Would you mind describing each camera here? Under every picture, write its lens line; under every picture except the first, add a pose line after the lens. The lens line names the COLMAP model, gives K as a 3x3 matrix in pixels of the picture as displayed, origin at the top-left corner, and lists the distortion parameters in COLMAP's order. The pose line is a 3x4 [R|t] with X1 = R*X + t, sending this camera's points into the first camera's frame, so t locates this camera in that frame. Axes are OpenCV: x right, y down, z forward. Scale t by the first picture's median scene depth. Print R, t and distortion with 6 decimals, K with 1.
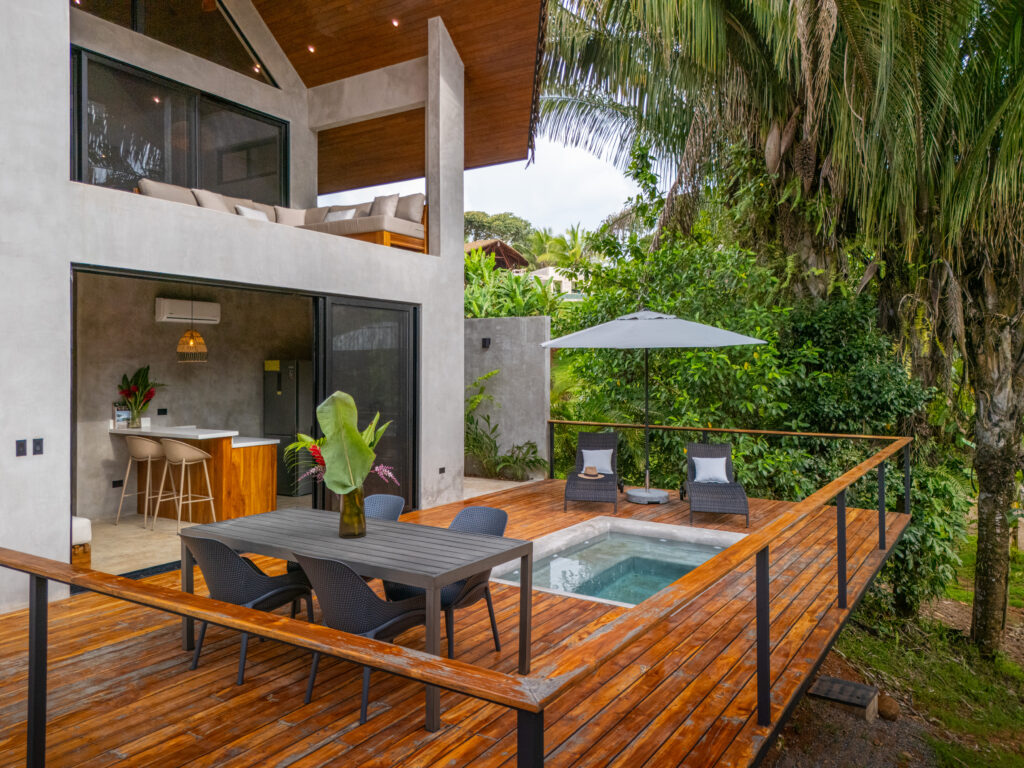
lens RADIAL K [[745.8, 0, 513.6], [0, 745.8, 363.9], [0, 0, 1]] dist [0.047403, -0.001707]
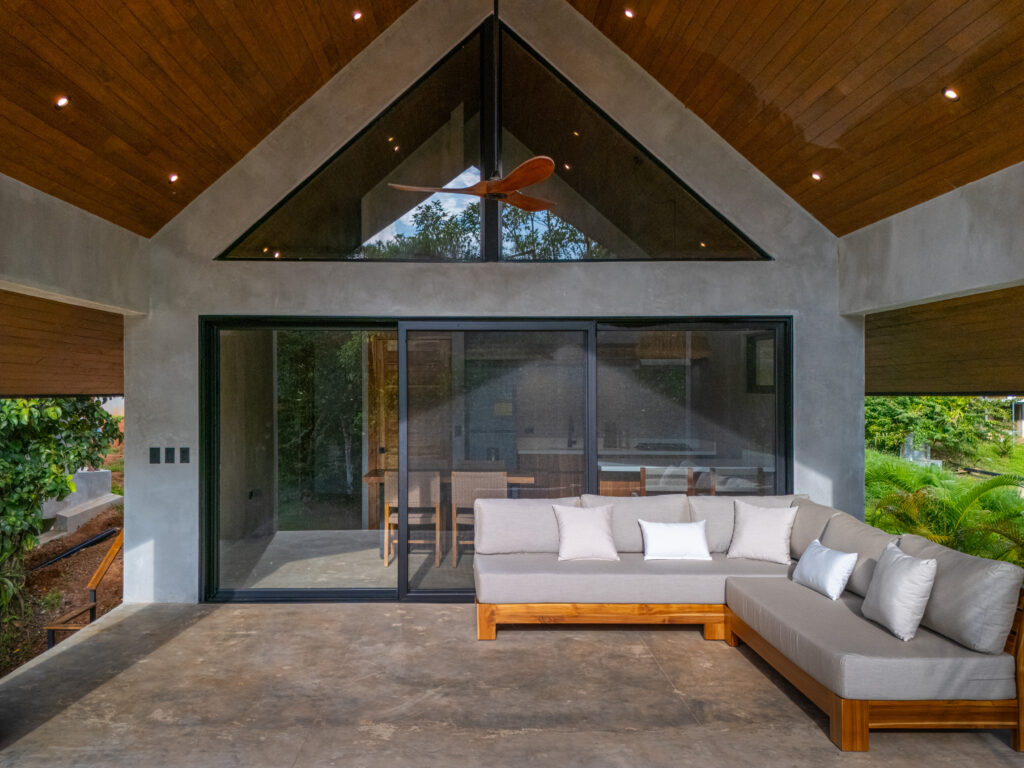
lens RADIAL K [[816.7, 0, 450.6], [0, 816.7, 399.7], [0, 0, 1]] dist [0.010826, -0.001311]
pose [[0.517292, 0.007444, -0.855777, 0.059999], [0.004213, 0.999928, 0.011244, -0.270843], [0.855799, -0.009421, 0.517223, 0.508515]]
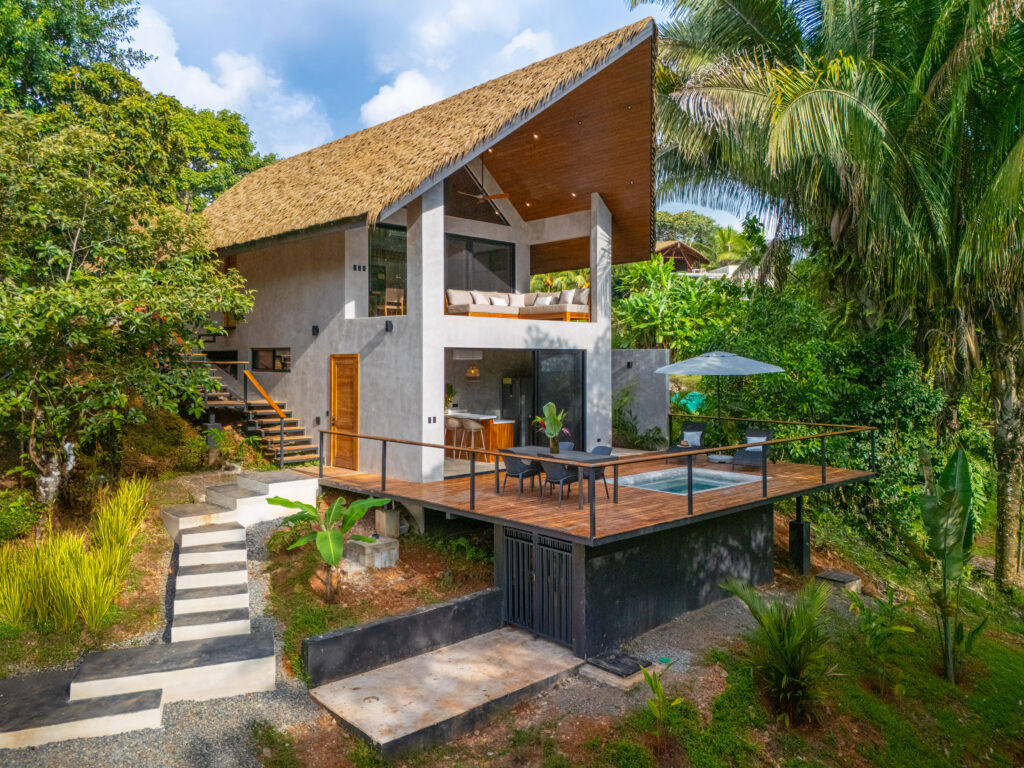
lens RADIAL K [[745.8, 0, 513.6], [0, 745.8, 363.9], [0, 0, 1]] dist [0.047403, -0.001707]
pose [[0.969208, 0.000106, -0.246242, 0.132402], [0.002588, 0.999940, 0.010616, -0.054818], [0.246229, -0.010926, 0.969150, -0.710867]]
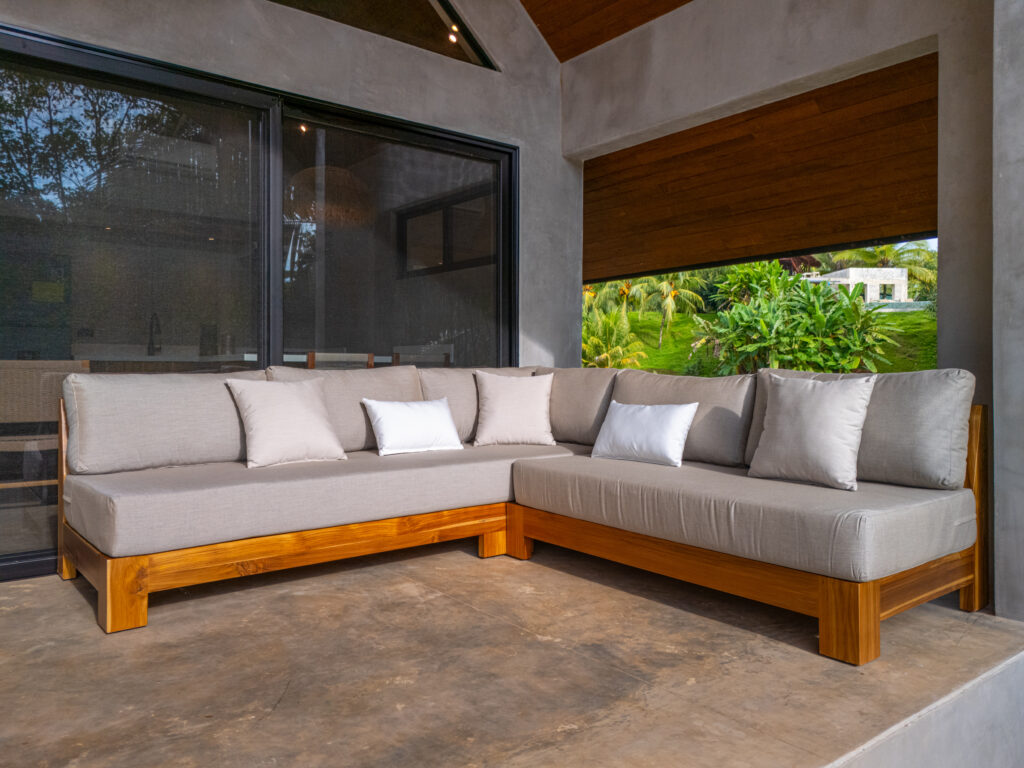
lens RADIAL K [[765.4, 0, 513.1], [0, 765.4, 368.0], [0, 0, 1]] dist [0.029143, -0.008581]
pose [[0.941508, 0.000628, -0.336991, -0.157738], [0.000603, 0.999994, 0.003548, -0.201228], [0.336991, -0.003544, 0.941501, 0.599456]]
